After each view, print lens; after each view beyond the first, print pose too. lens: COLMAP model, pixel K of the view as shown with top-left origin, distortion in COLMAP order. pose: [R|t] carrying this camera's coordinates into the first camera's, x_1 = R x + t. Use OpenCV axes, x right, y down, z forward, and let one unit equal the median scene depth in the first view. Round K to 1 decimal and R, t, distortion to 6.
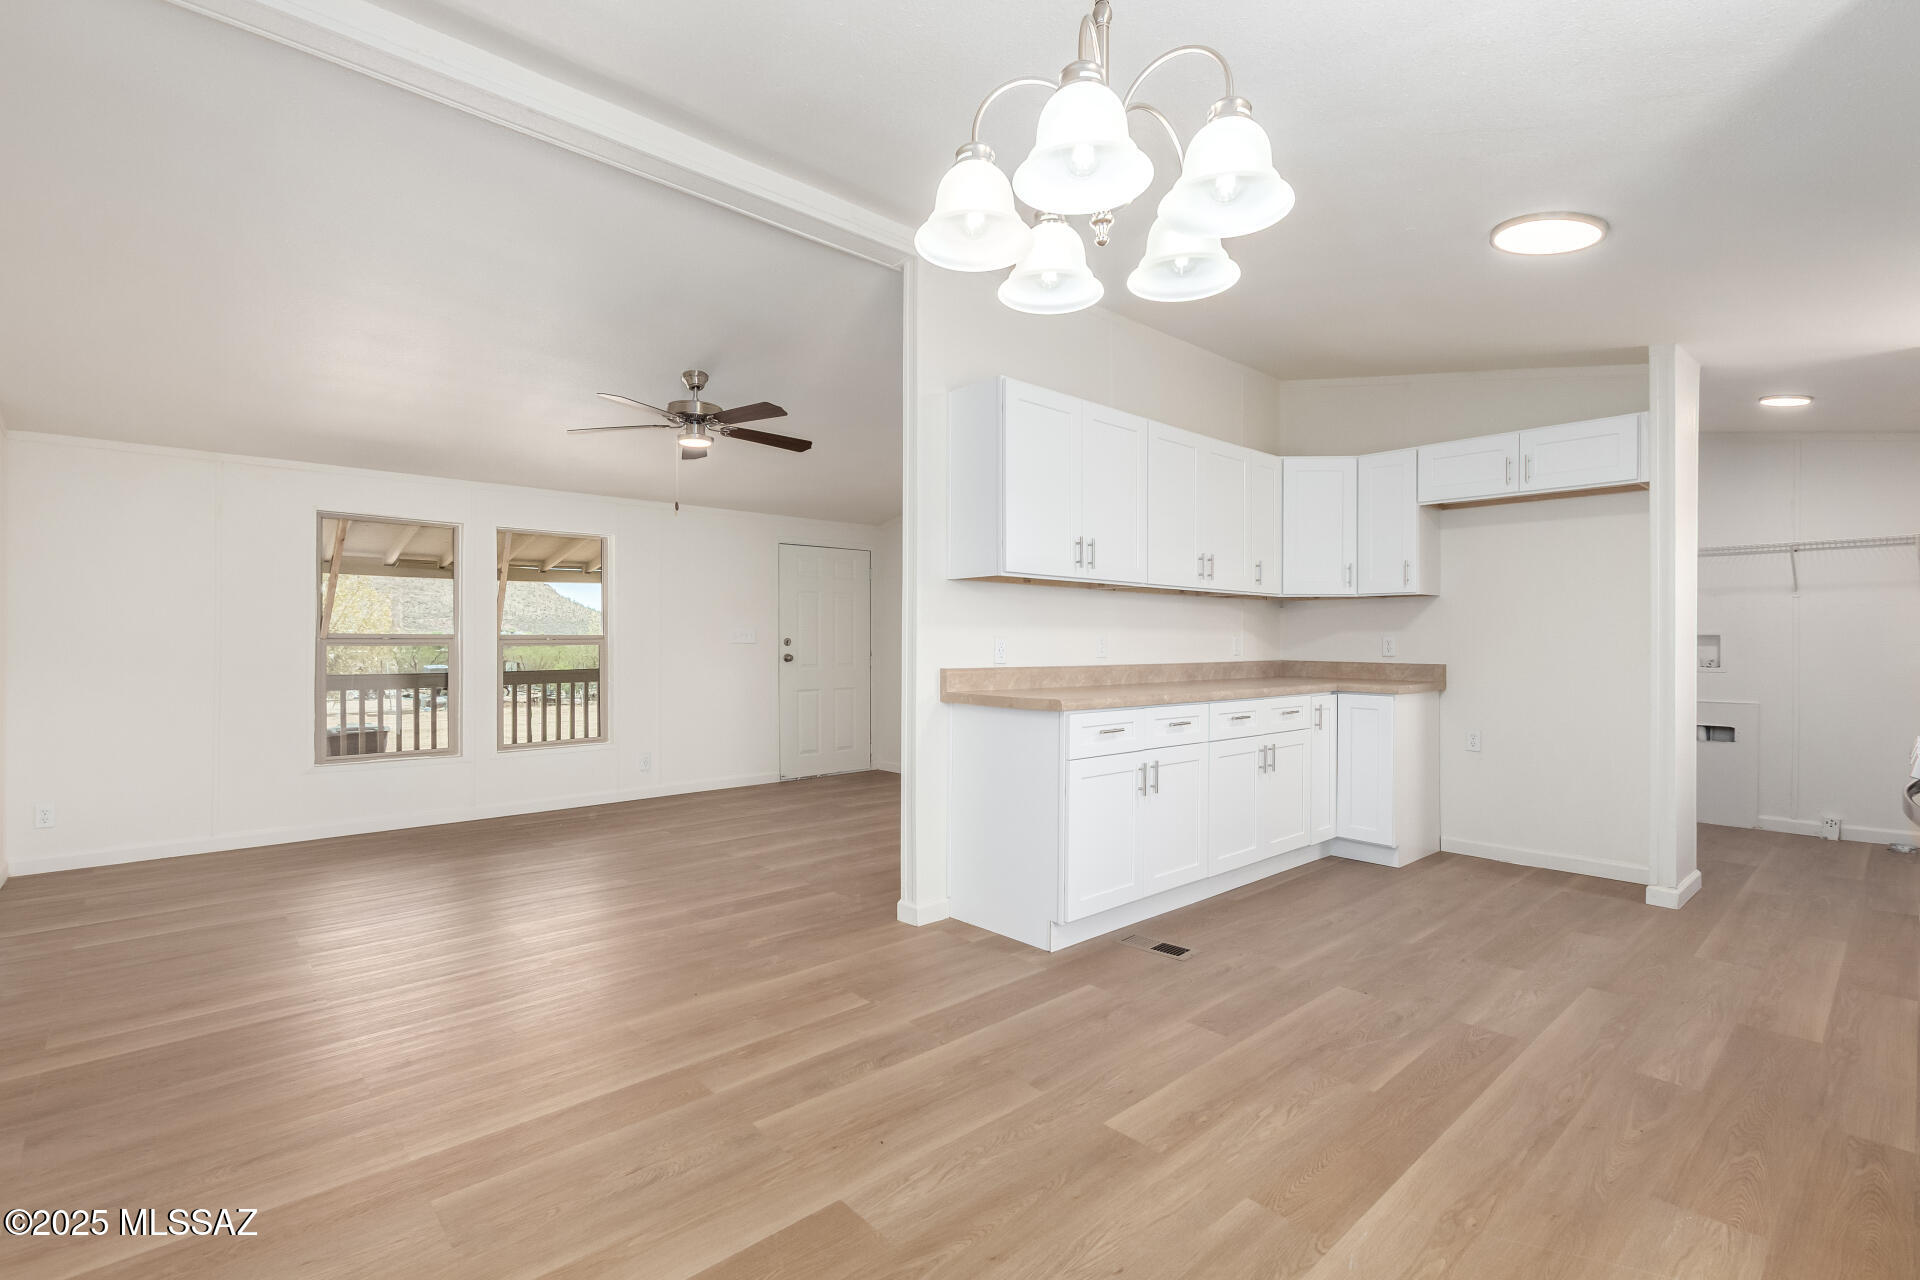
lens RADIAL K [[873.8, 0, 963.0], [0, 873.8, 640.5], [0, 0, 1]] dist [0.012562, -0.005572]
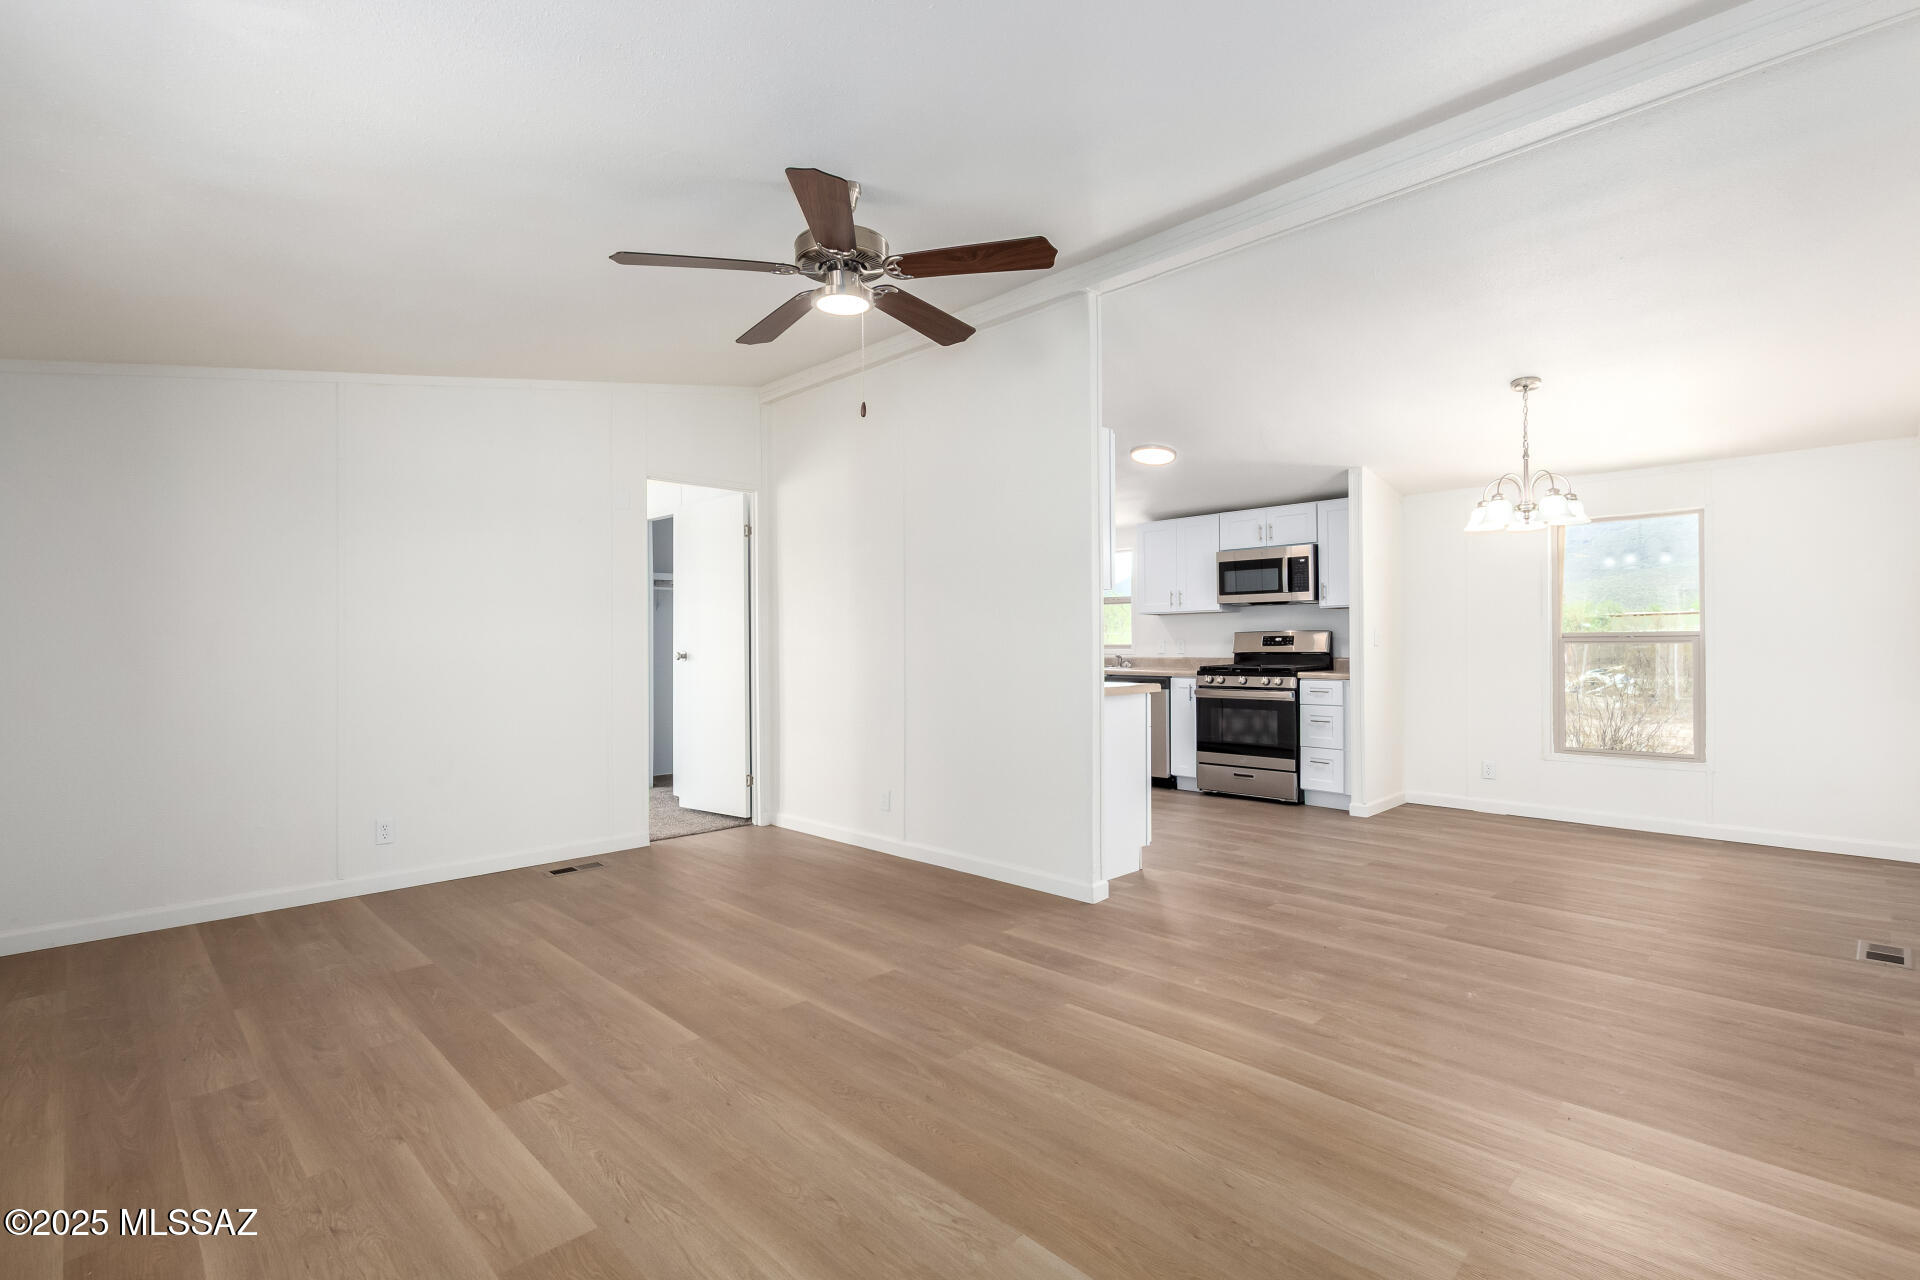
lens RADIAL K [[873.8, 0, 966.8], [0, 873.8, 637.5], [0, 0, 1]] dist [0.012562, -0.005572]
pose [[-0.042350, 0.009434, 0.999058, -1.085659], [0.003508, 0.999951, -0.009294, 0.004648], [-0.999097, 0.003111, -0.042381, 1.145670]]
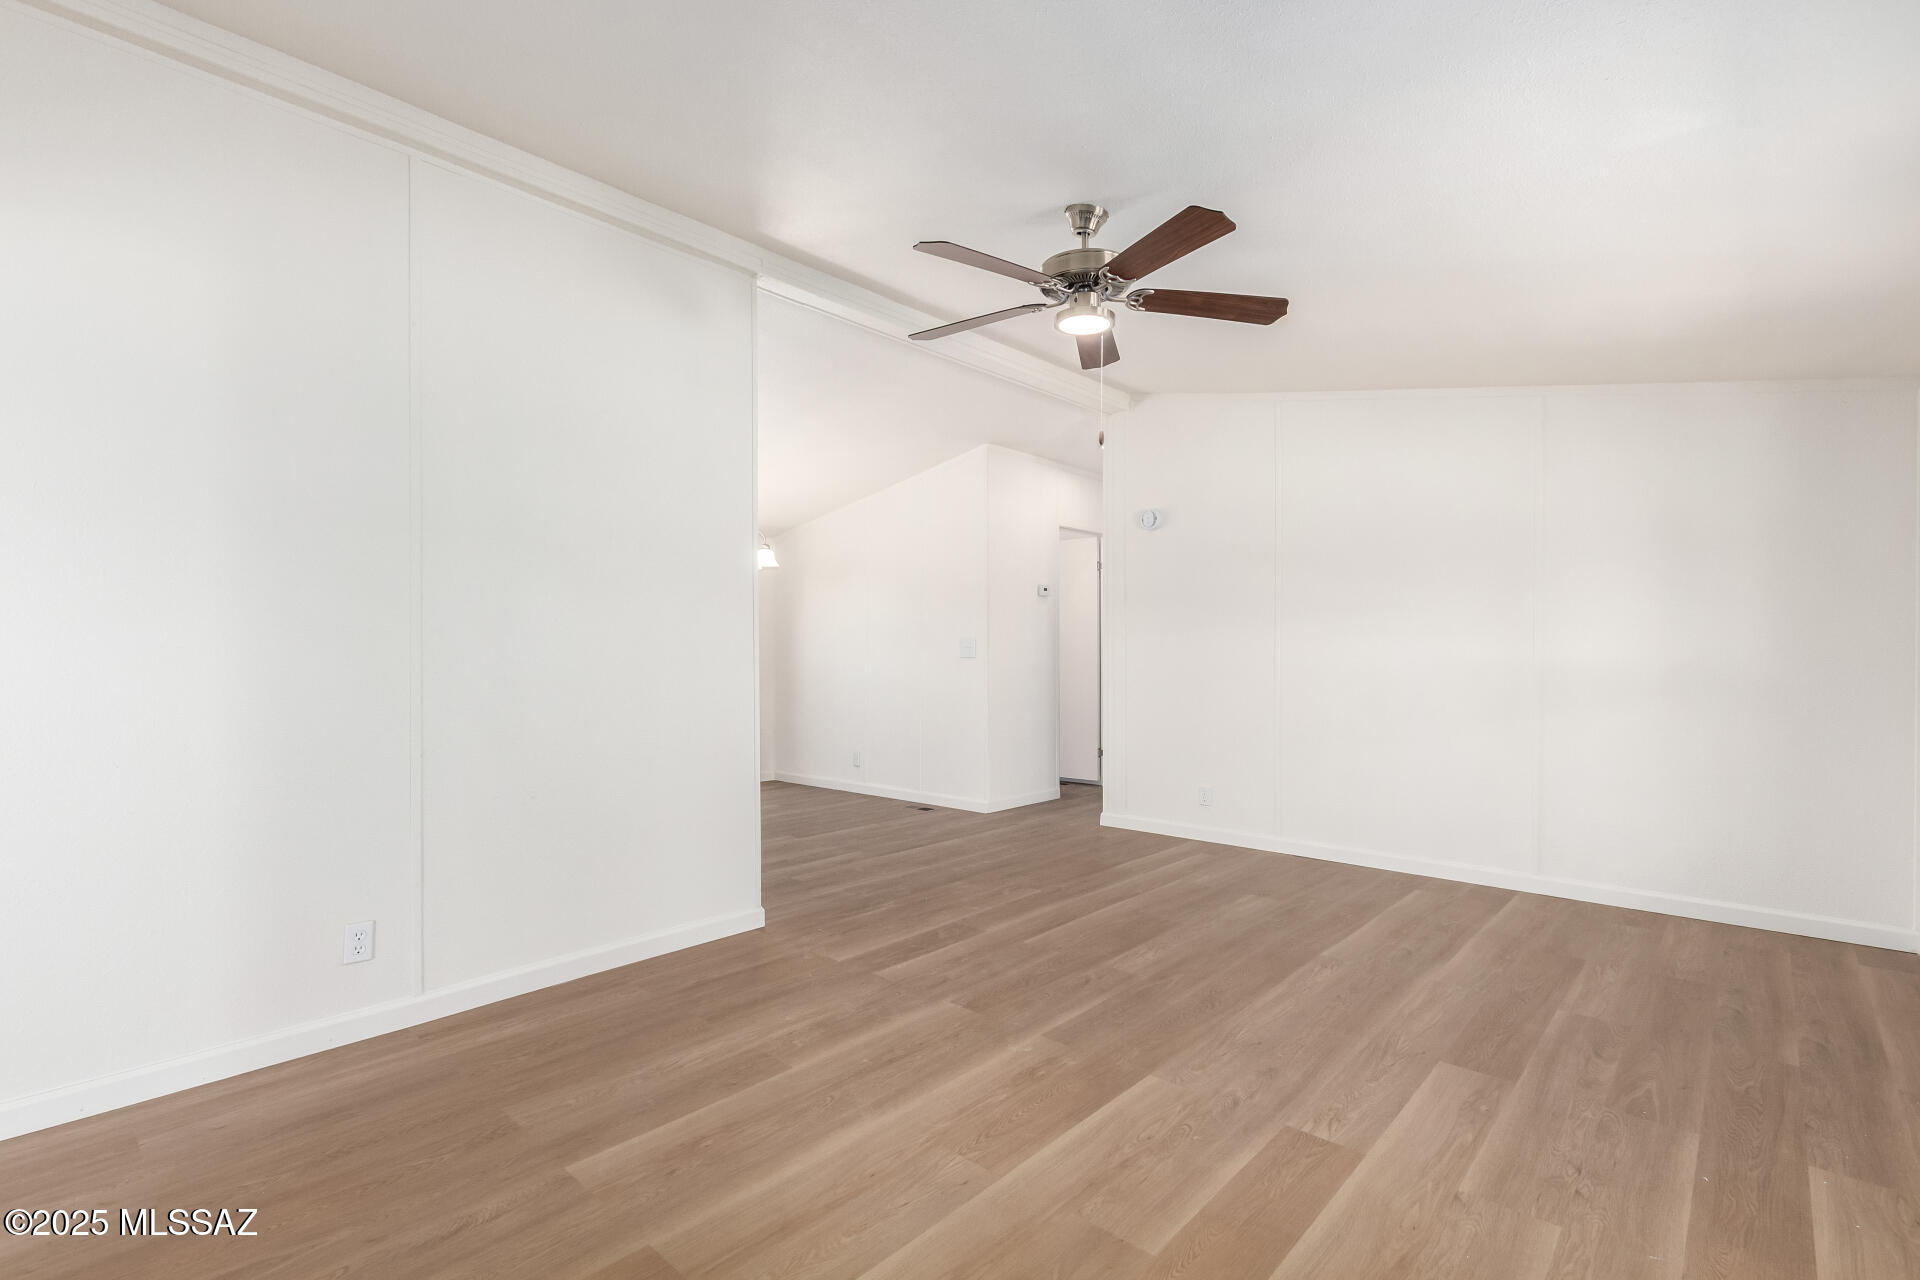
lens RADIAL K [[873.8, 0, 948.0], [0, 873.8, 667.1], [0, 0, 1]] dist [0.012562, -0.005572]
pose [[-0.997186, 0.002801, -0.074910, -0.203242], [0.001774, 0.999904, 0.013770, 0.003894], [0.074941, 0.013598, -0.997095, 1.940558]]
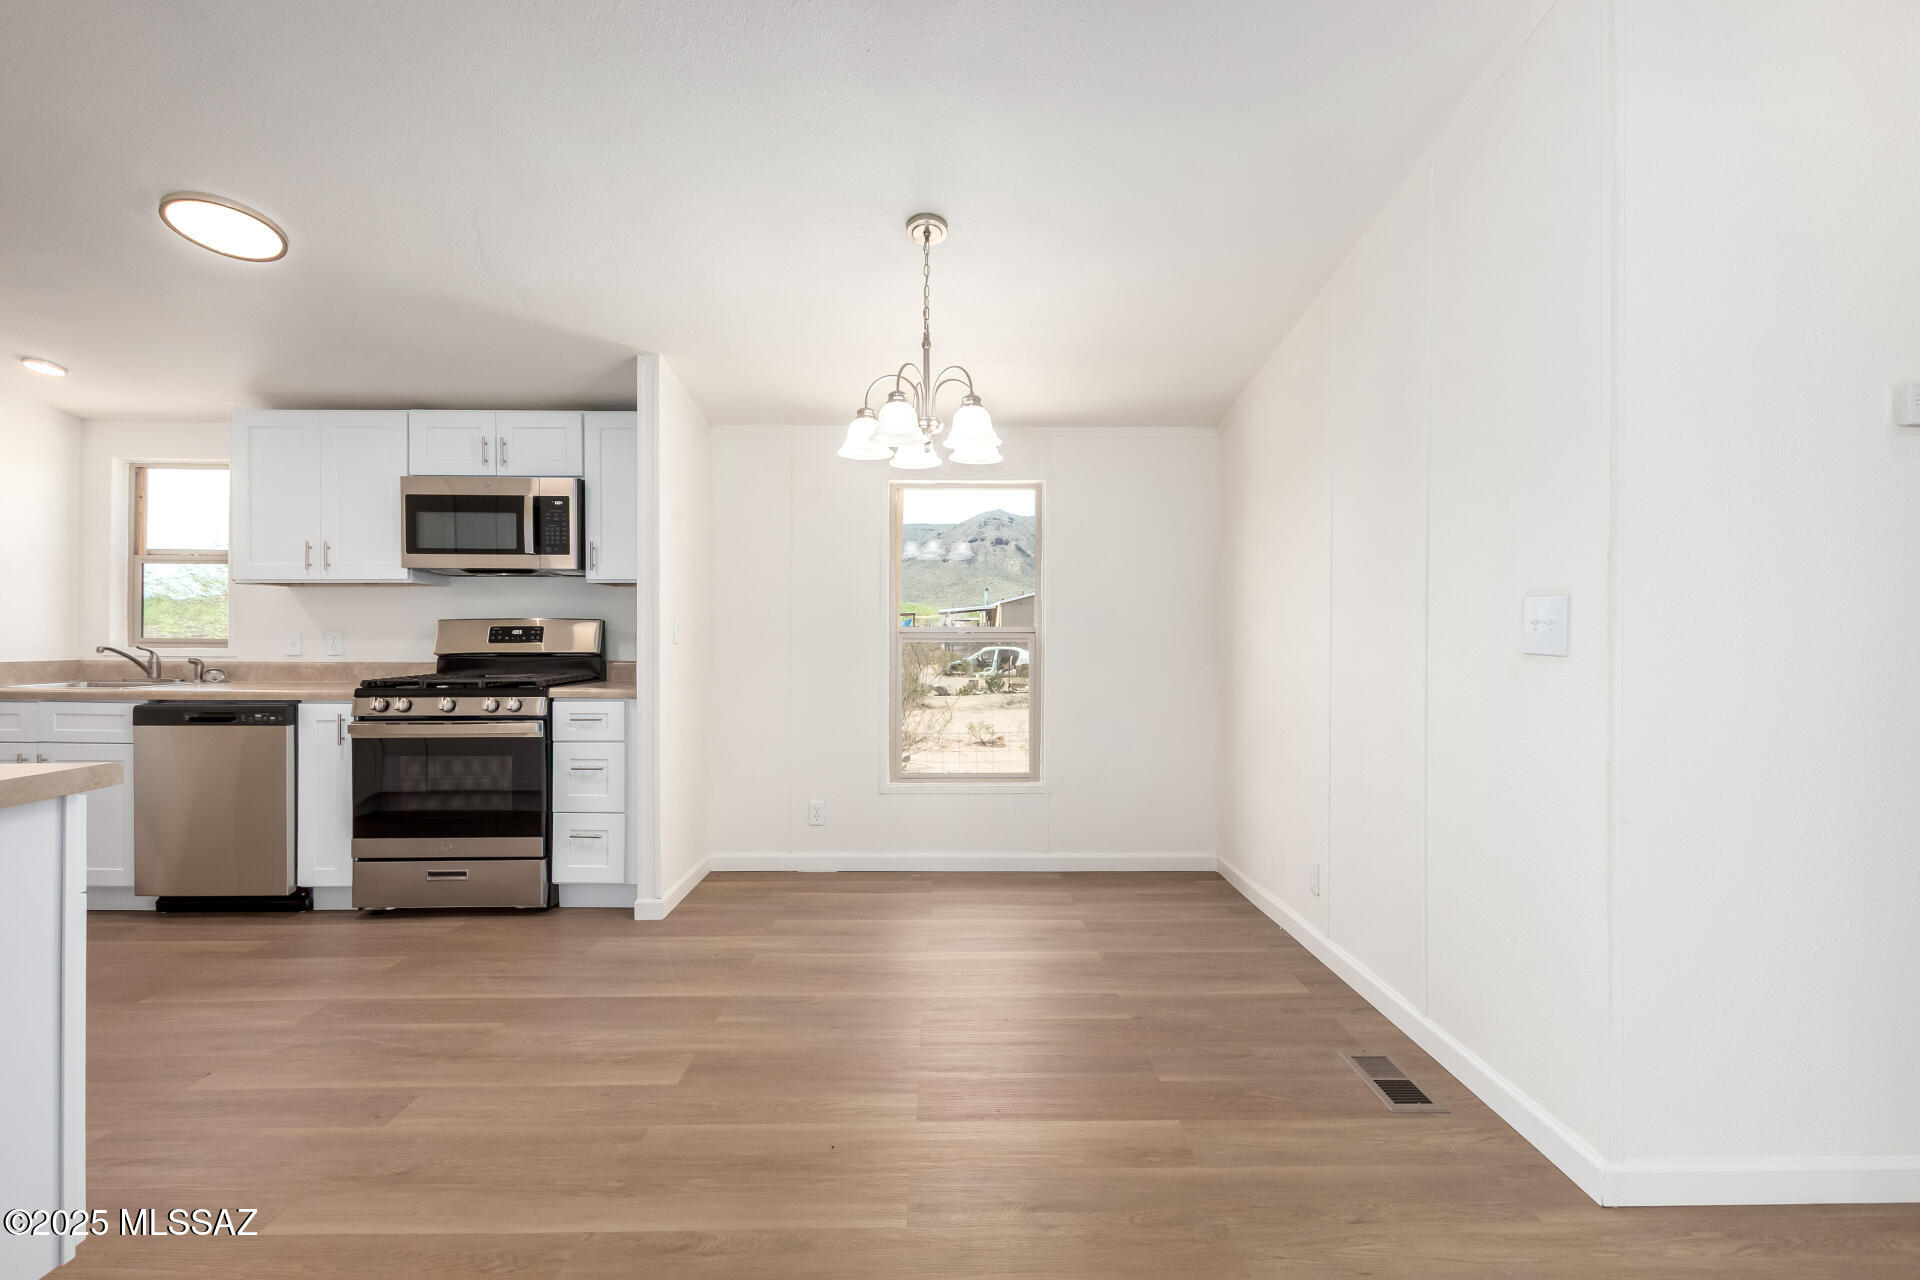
lens RADIAL K [[873.8, 0, 965.5], [0, 873.8, 639.1], [0, 0, 1]] dist [0.012562, -0.005572]
pose [[-0.749588, -0.002726, 0.661899, -0.457592], [-0.002237, 0.999996, 0.001586, -0.000190], [-0.661901, -0.000292, -0.749591, 0.877894]]
